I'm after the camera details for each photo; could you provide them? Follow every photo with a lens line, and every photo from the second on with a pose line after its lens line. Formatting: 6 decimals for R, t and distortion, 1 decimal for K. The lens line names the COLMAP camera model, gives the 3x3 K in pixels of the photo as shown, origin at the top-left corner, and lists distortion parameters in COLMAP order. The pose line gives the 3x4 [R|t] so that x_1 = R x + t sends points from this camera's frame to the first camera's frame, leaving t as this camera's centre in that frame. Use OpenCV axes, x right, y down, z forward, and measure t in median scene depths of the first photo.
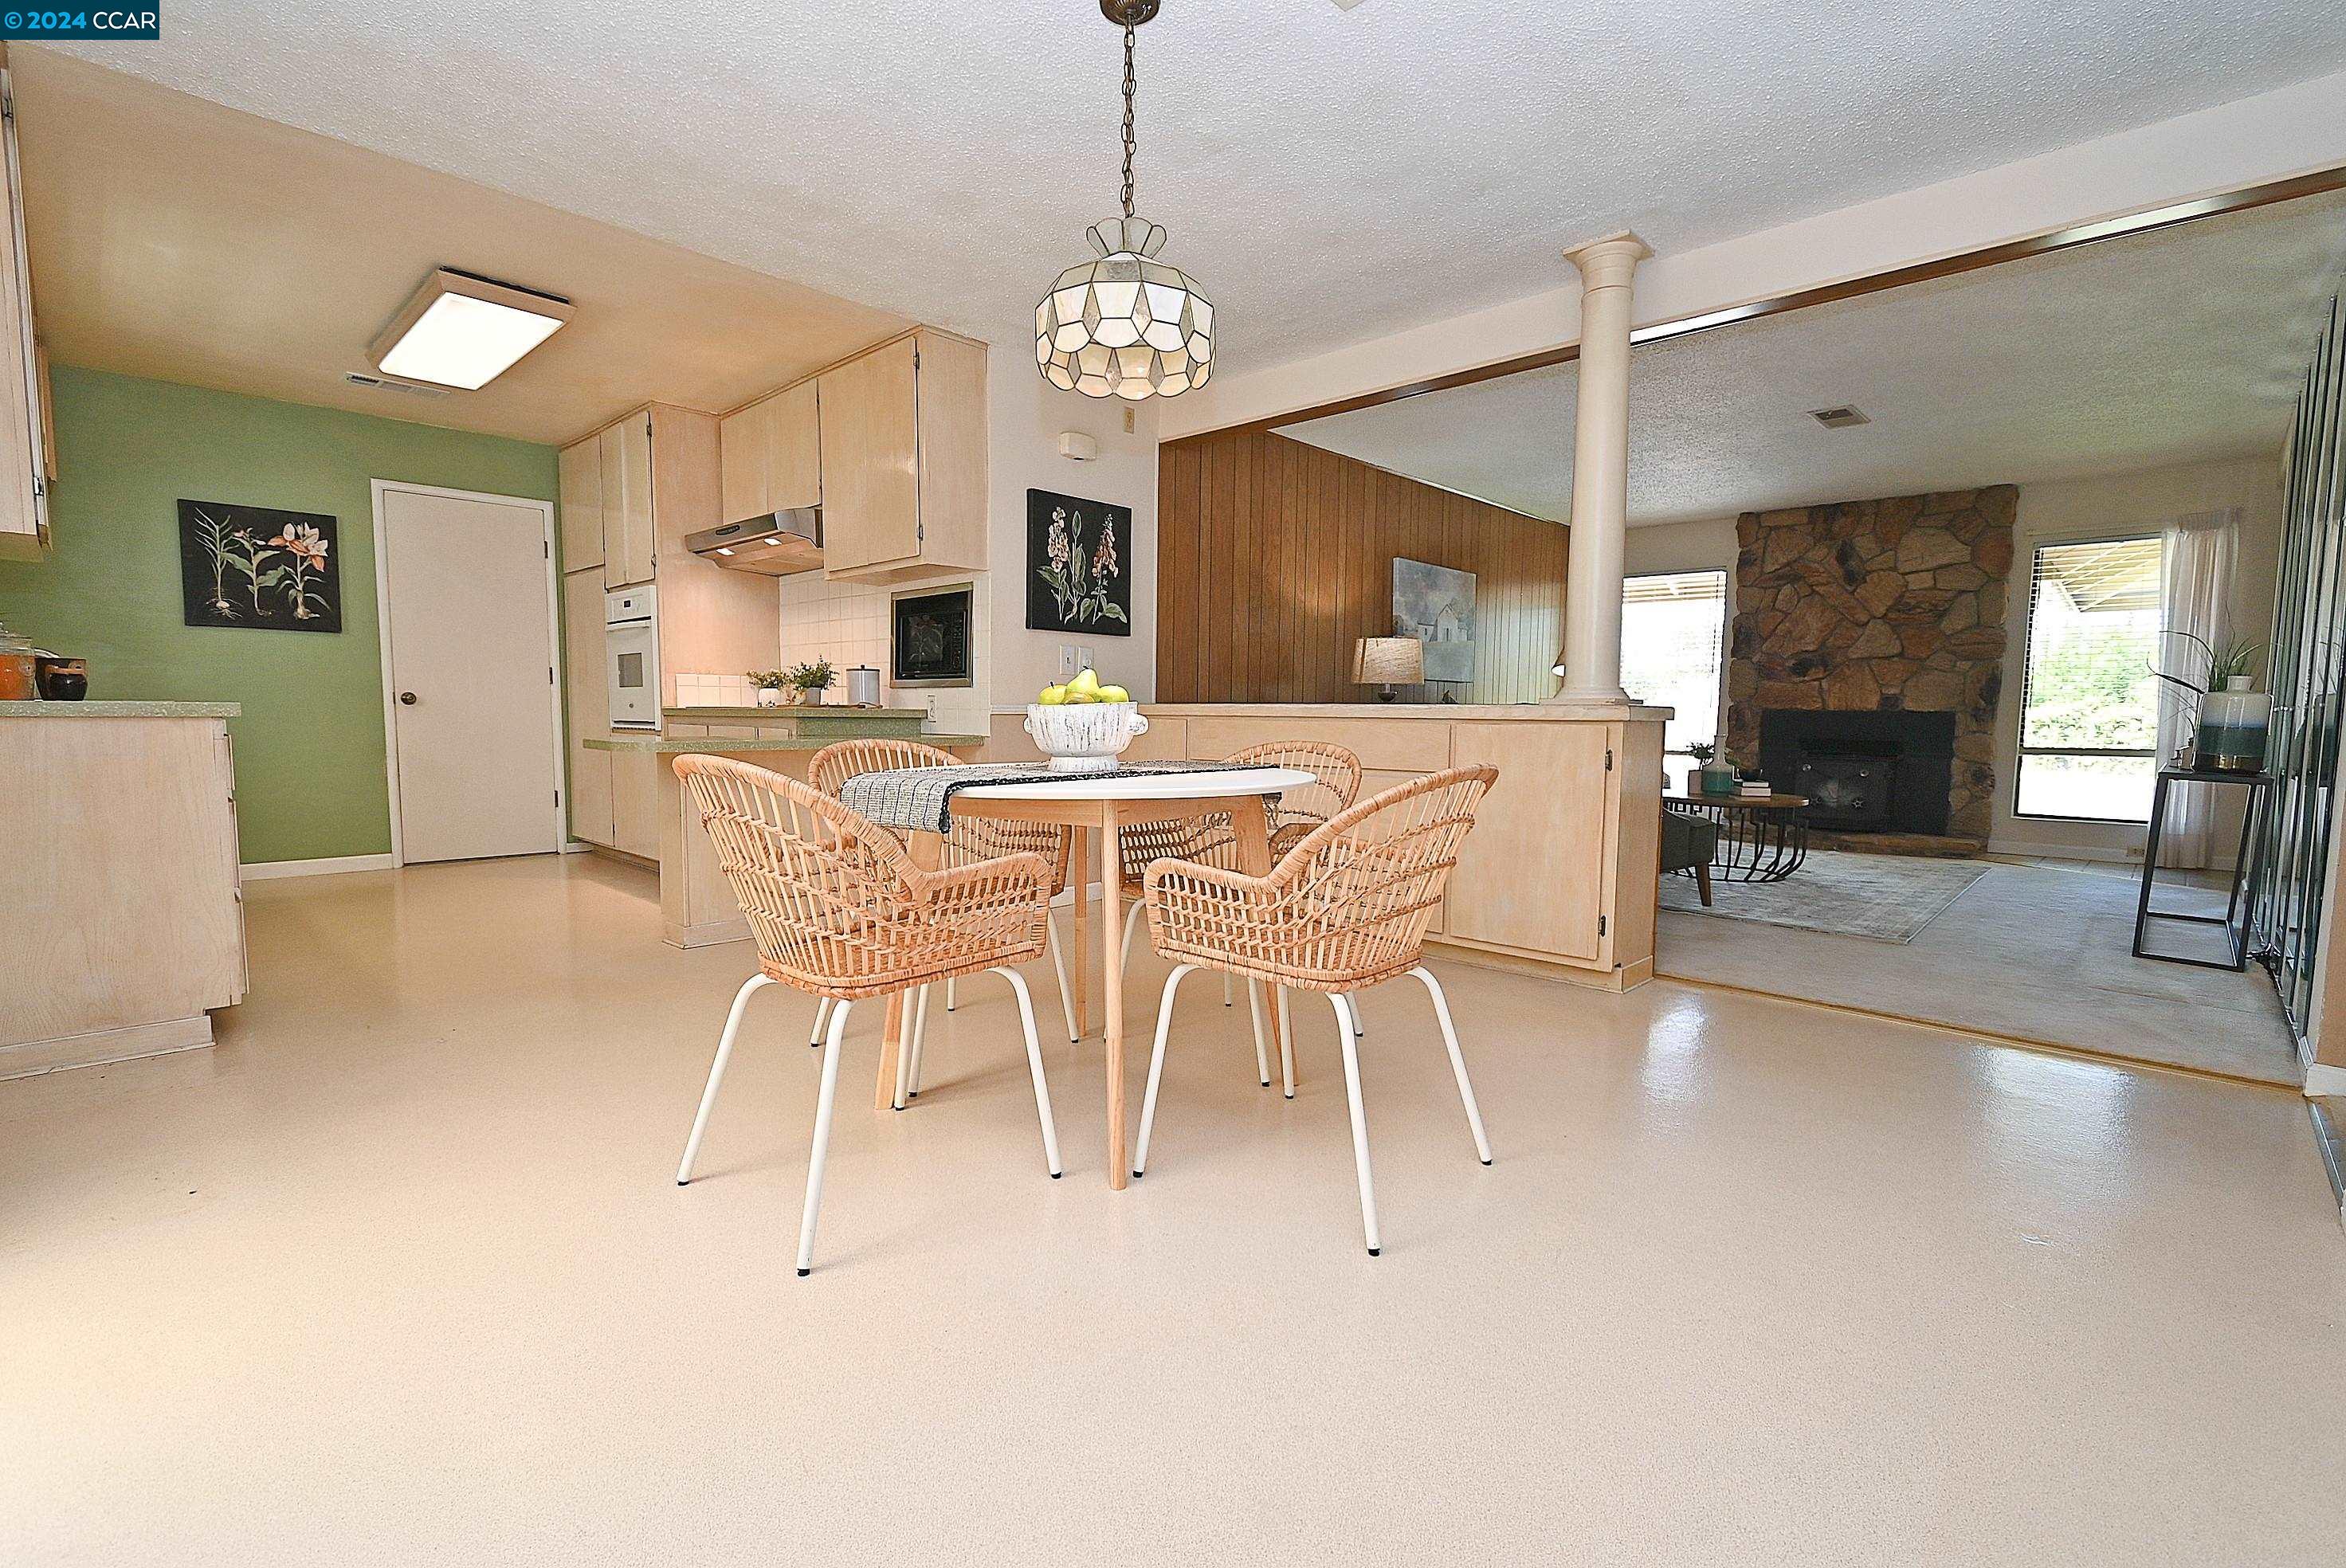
lens RADIAL K [[1051.1, 0, 1173.4], [0, 1051.1, 798.7], [0, 0, 1]] dist [0.007863, -0.000702]
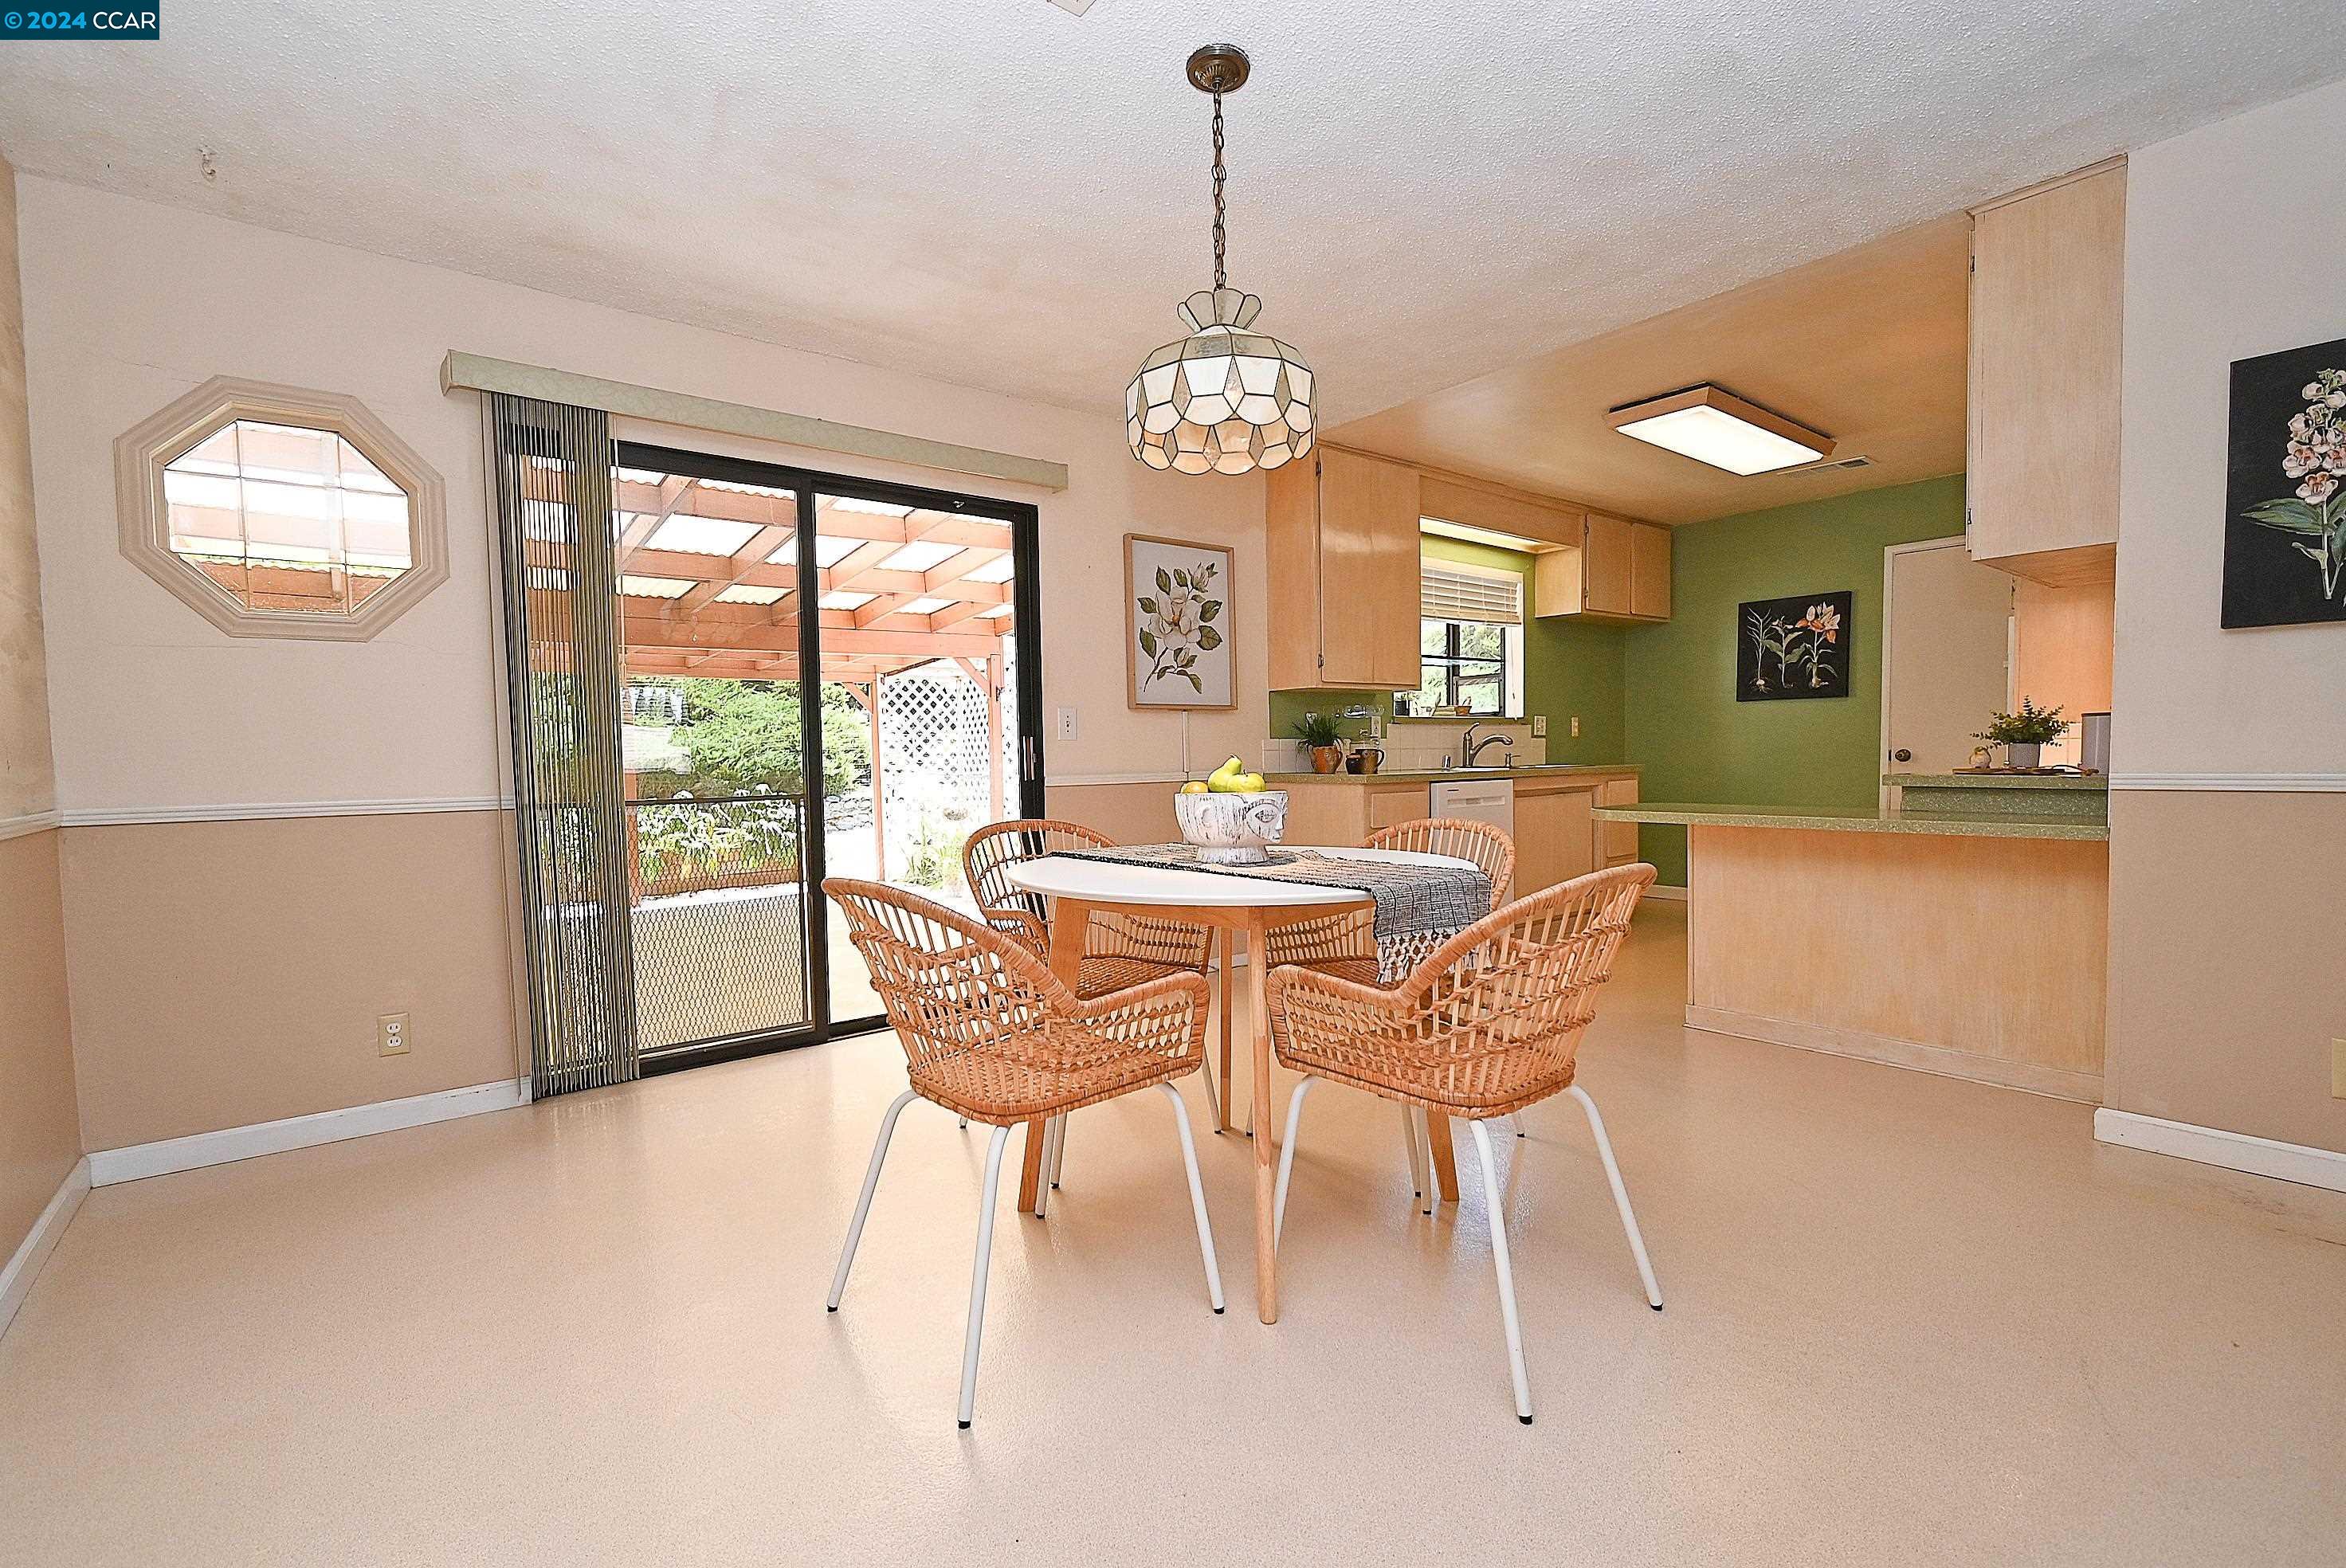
lens RADIAL K [[1039.6, 0, 1171.7], [0, 1039.6, 799.6], [0, 0, 1]] dist [0.003843, -0.000308]
pose [[-0.139121, 0.038687, -0.989519, 0.389717], [-0.068773, 0.996447, 0.048627, -0.056984], [0.987884, 0.074817, -0.135966, 0.478718]]
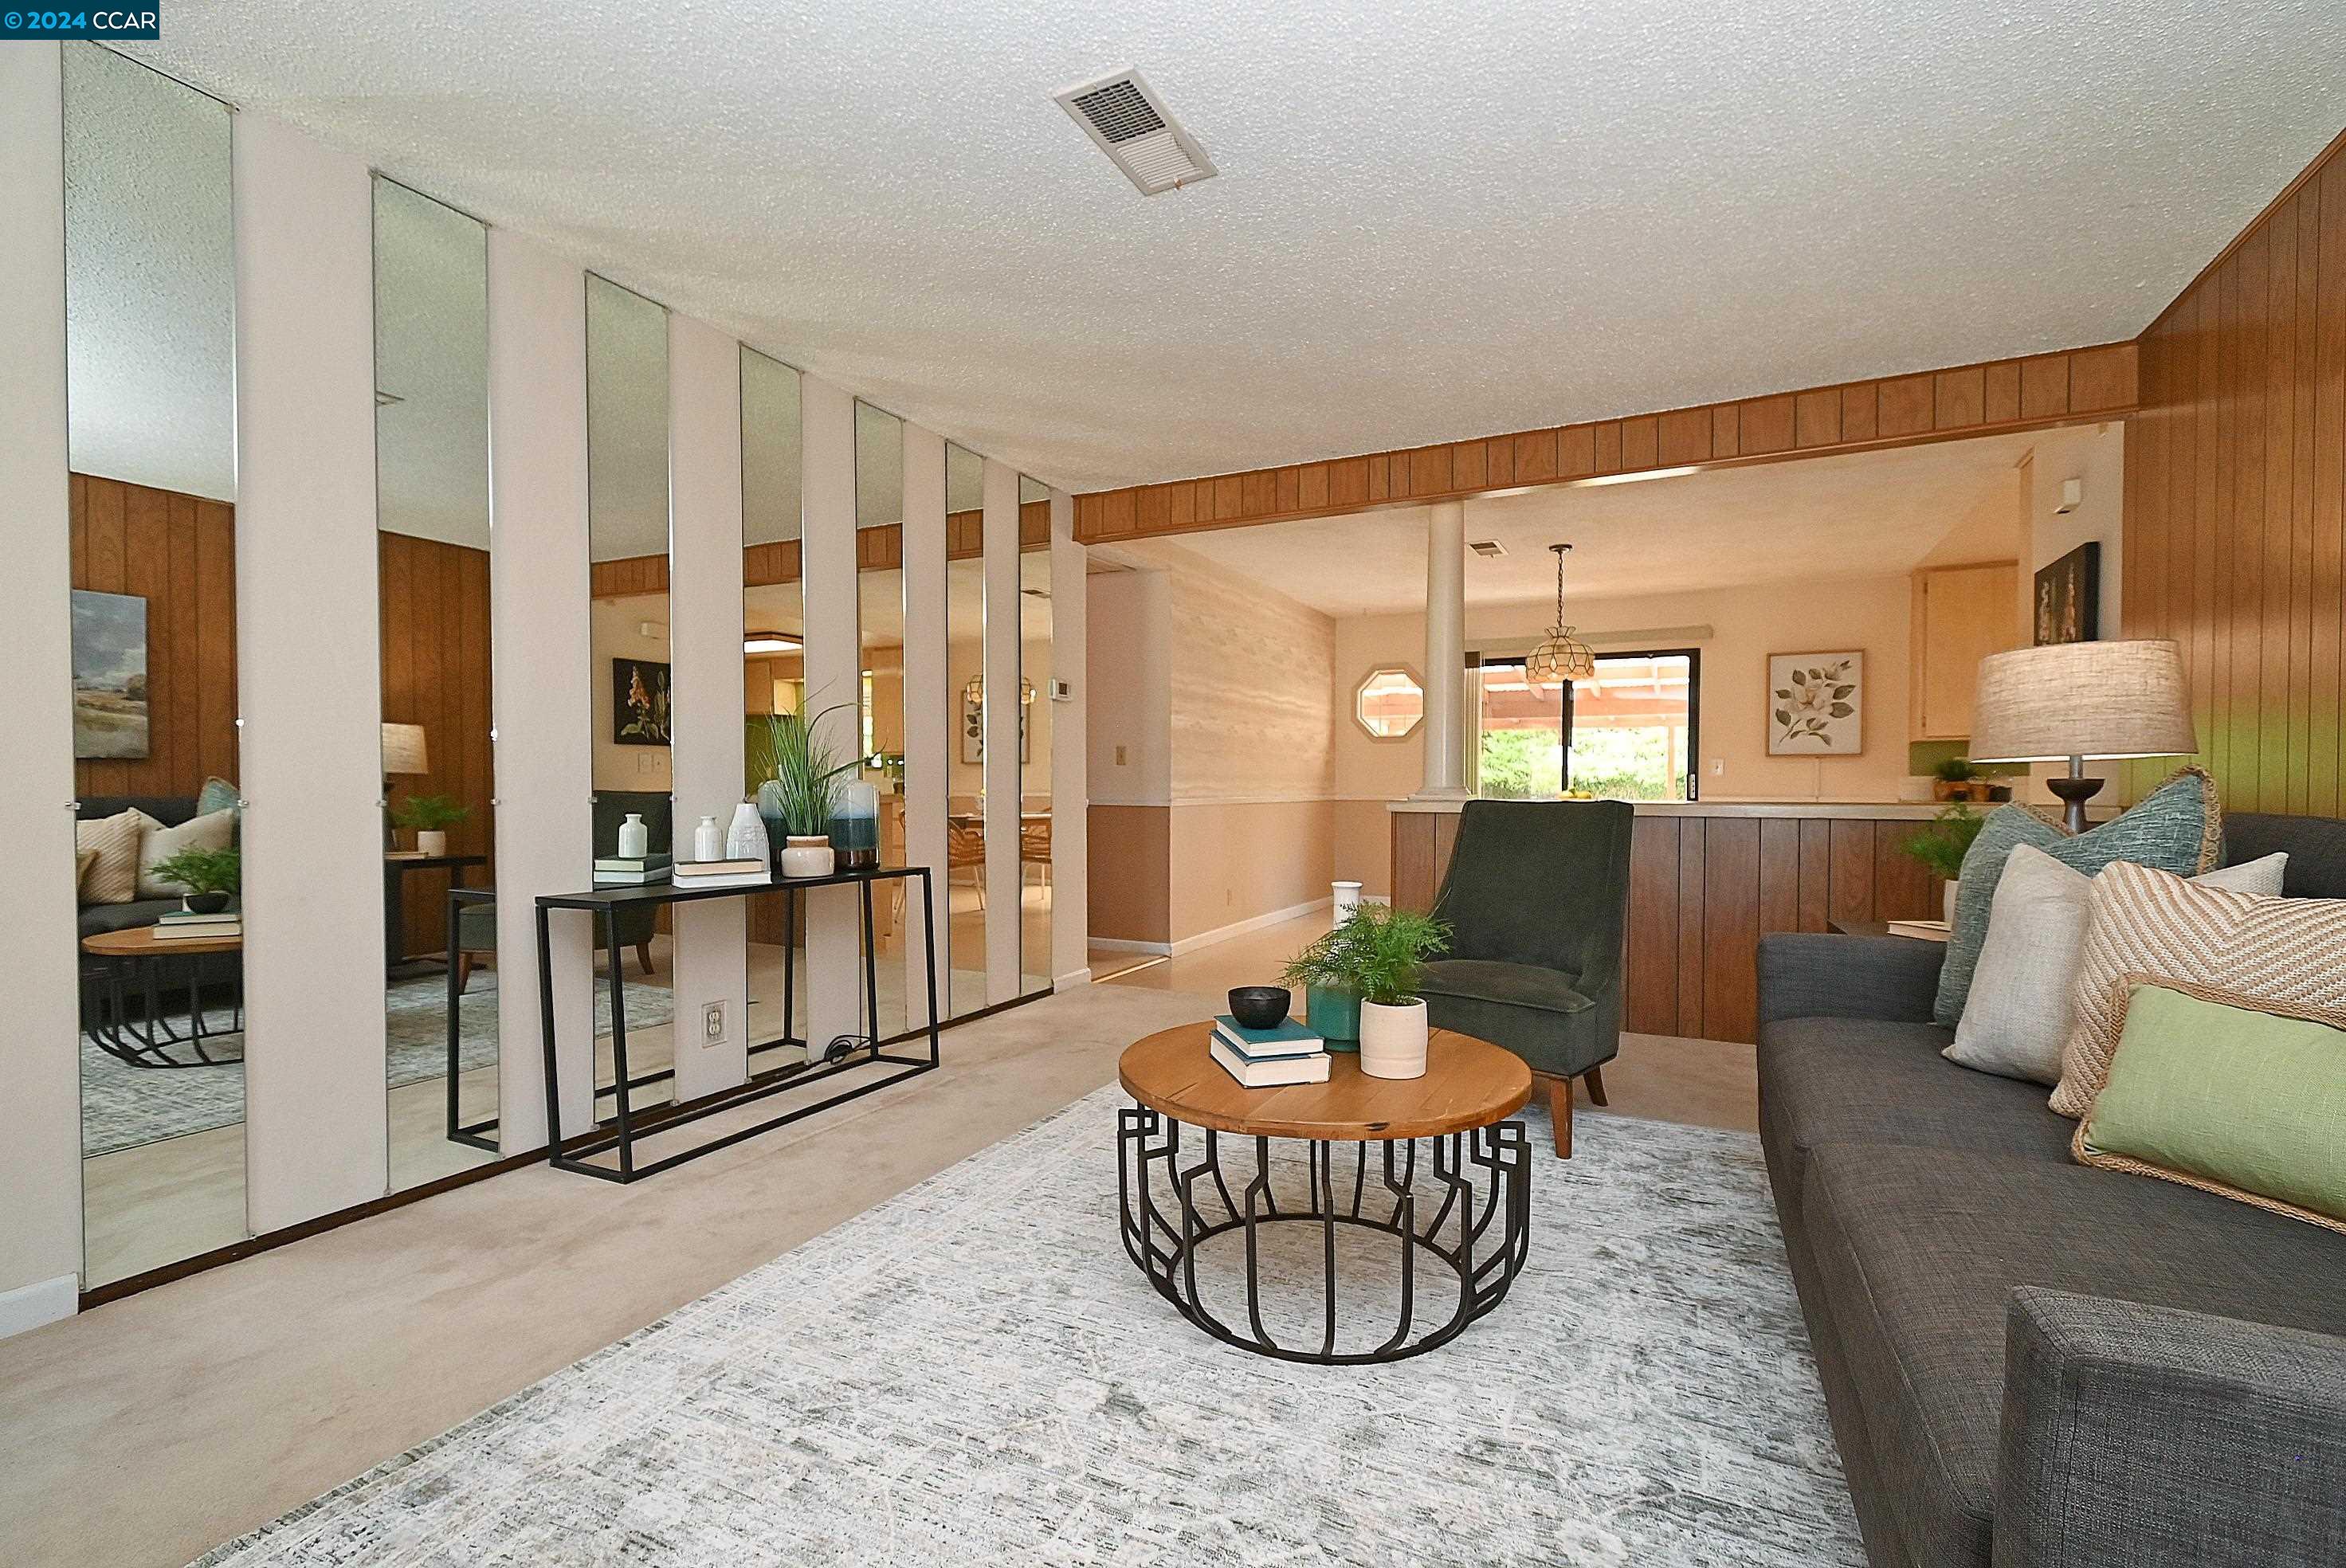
lens RADIAL K [[1037.1, 0, 1170.8], [0, 1037.1, 803.5], [0, 0, 1]] dist [-0.001462, -0.000699]
pose [[-0.953246, -0.004467, -0.302163, 0.738090], [-0.034445, 0.994980, 0.093955, -0.127859], [0.300227, 0.099970, -0.948615, 1.398182]]
